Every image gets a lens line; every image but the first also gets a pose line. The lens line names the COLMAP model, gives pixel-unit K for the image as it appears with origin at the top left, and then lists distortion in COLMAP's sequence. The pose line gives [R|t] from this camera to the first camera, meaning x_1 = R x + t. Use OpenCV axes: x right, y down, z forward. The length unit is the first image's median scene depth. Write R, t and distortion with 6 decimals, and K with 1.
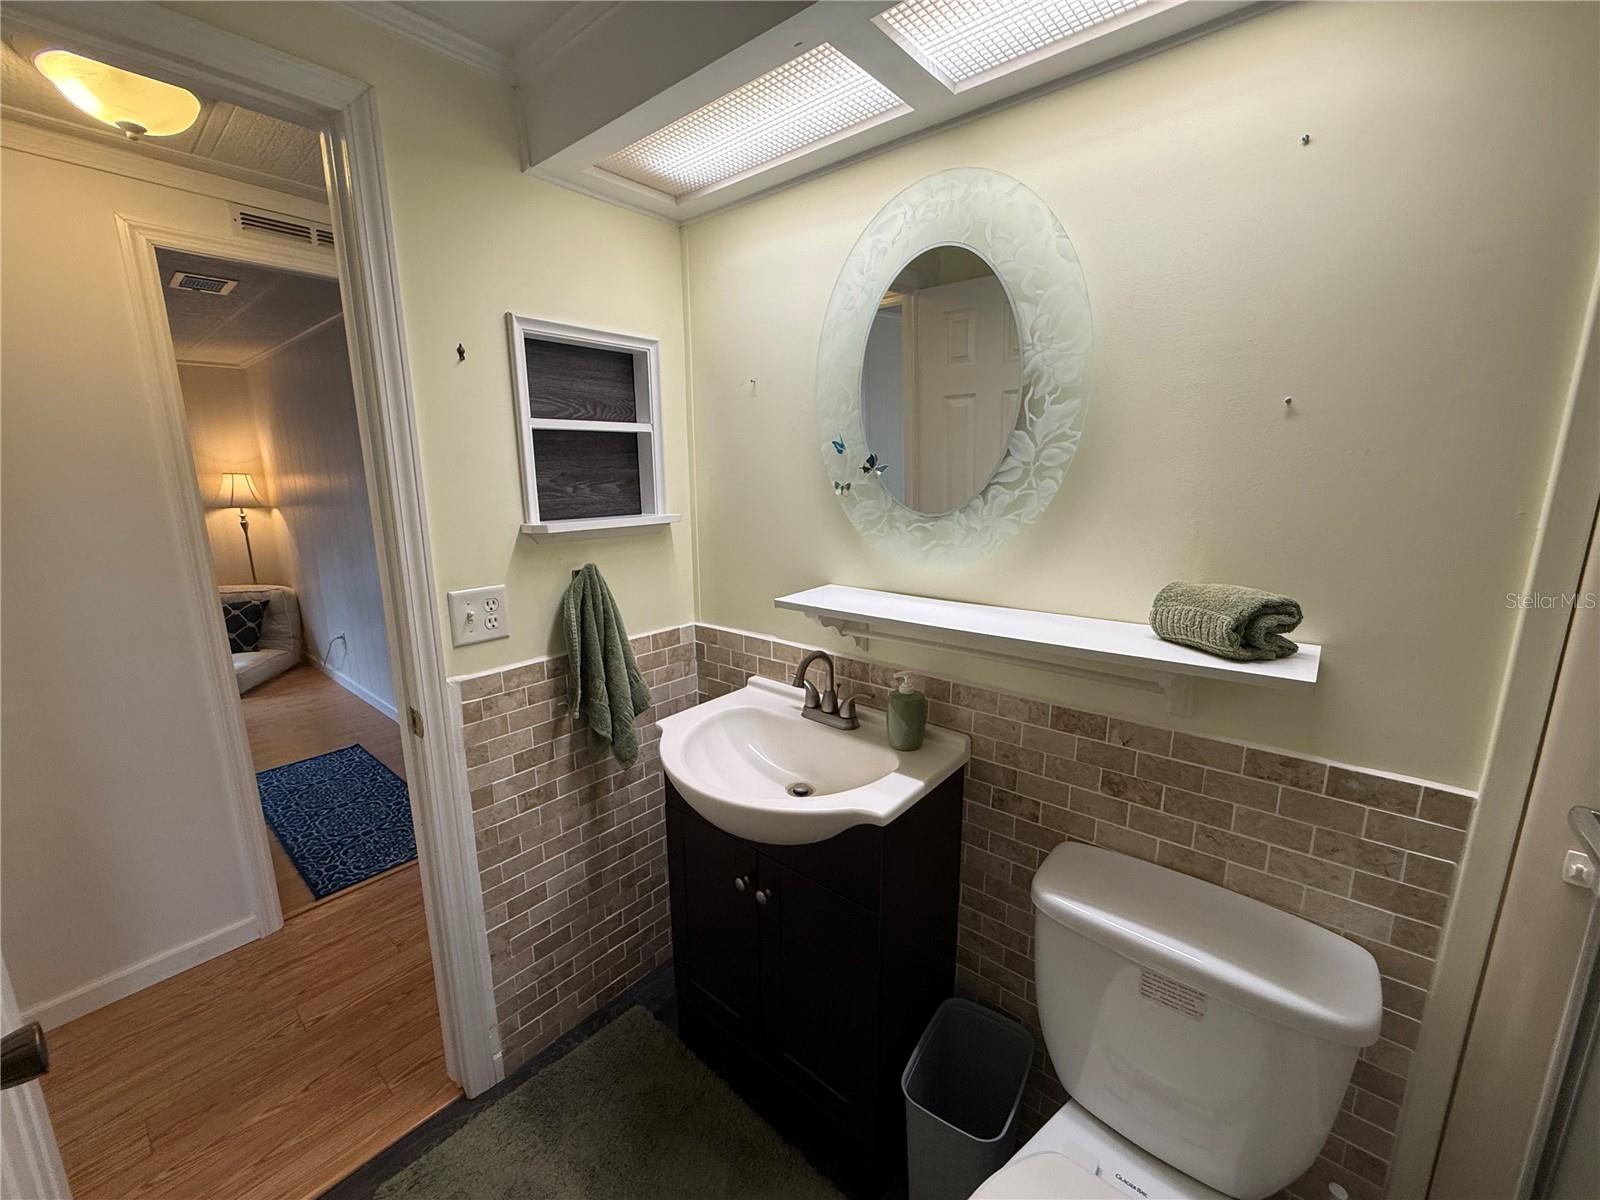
lens RADIAL K [[639.1, 0, 802.4], [0, 639.1, 596.6], [0, 0, 1]] dist [0.000169, 0.000501]
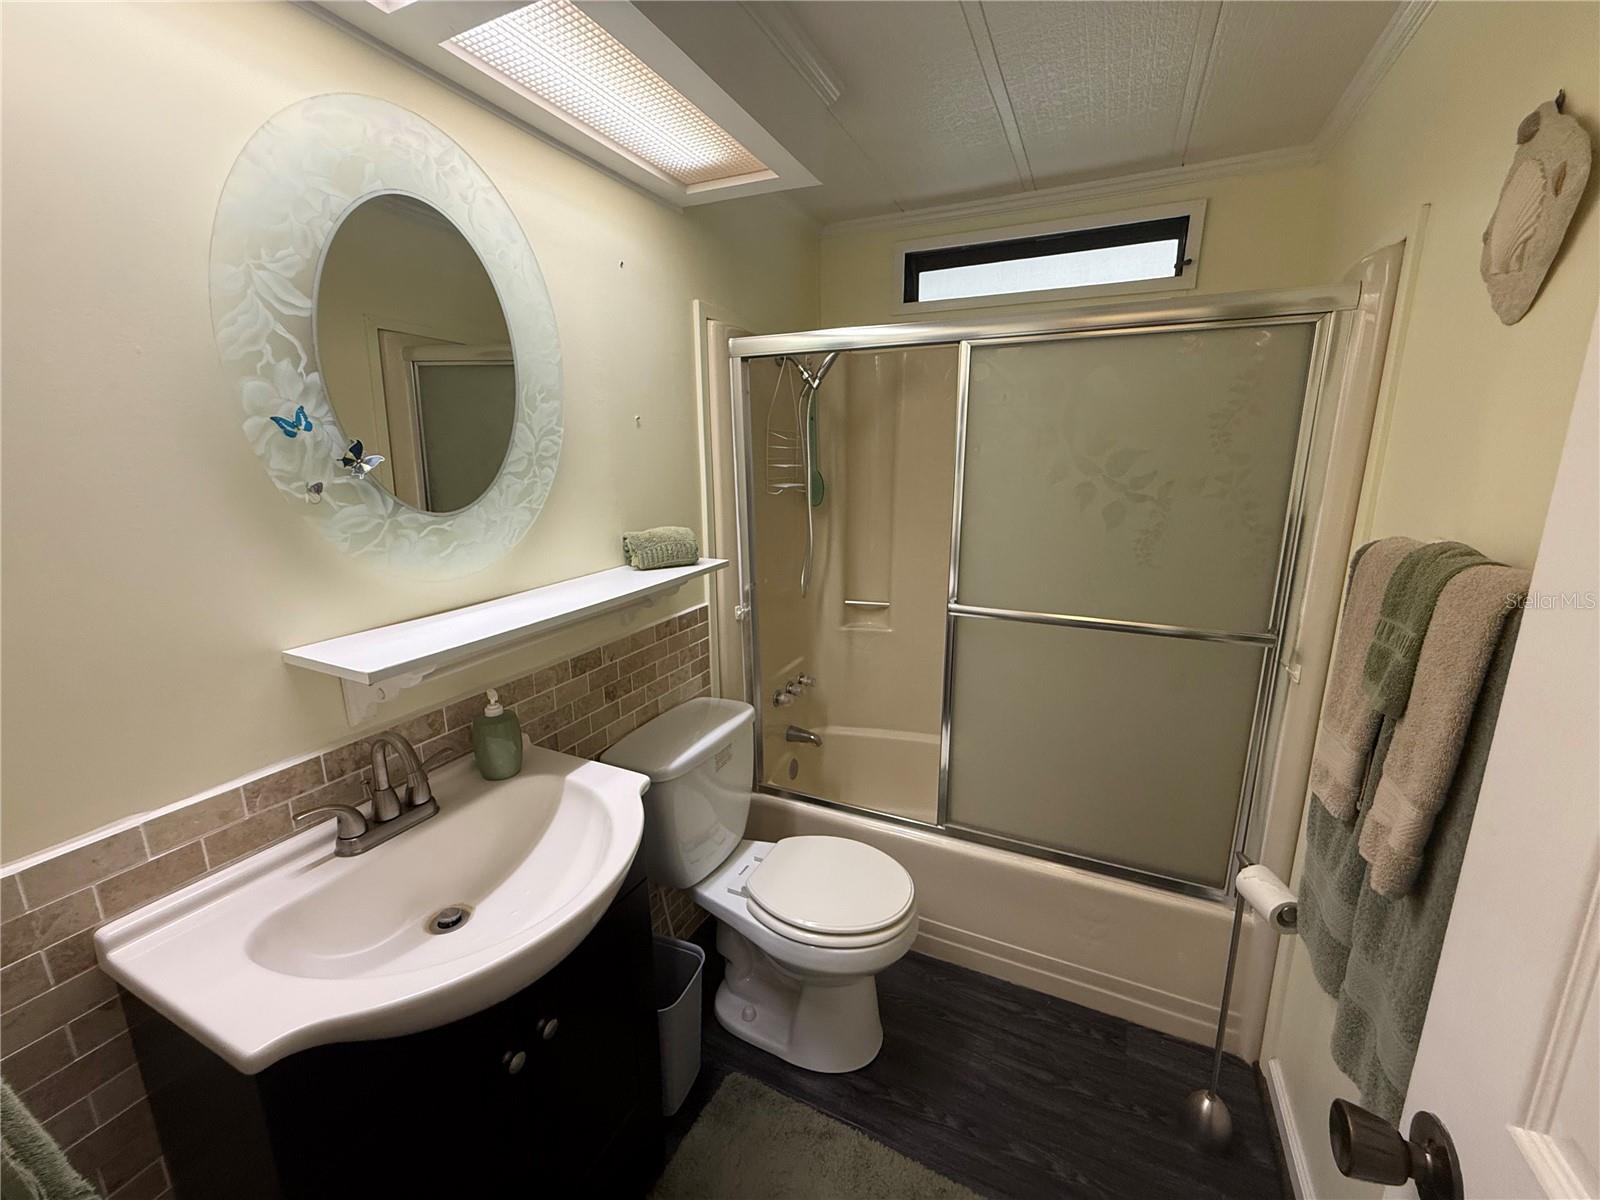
lens RADIAL K [[639.1, 0, 802.0], [0, 639.1, 598.5], [0, 0, 1]] dist [0.000169, 0.000501]
pose [[-0.252488, -0.204891, 0.945658, -0.757641], [0.205347, 0.943715, 0.259297, -0.144421], [-0.945559, 0.259658, -0.196203, 0.743596]]
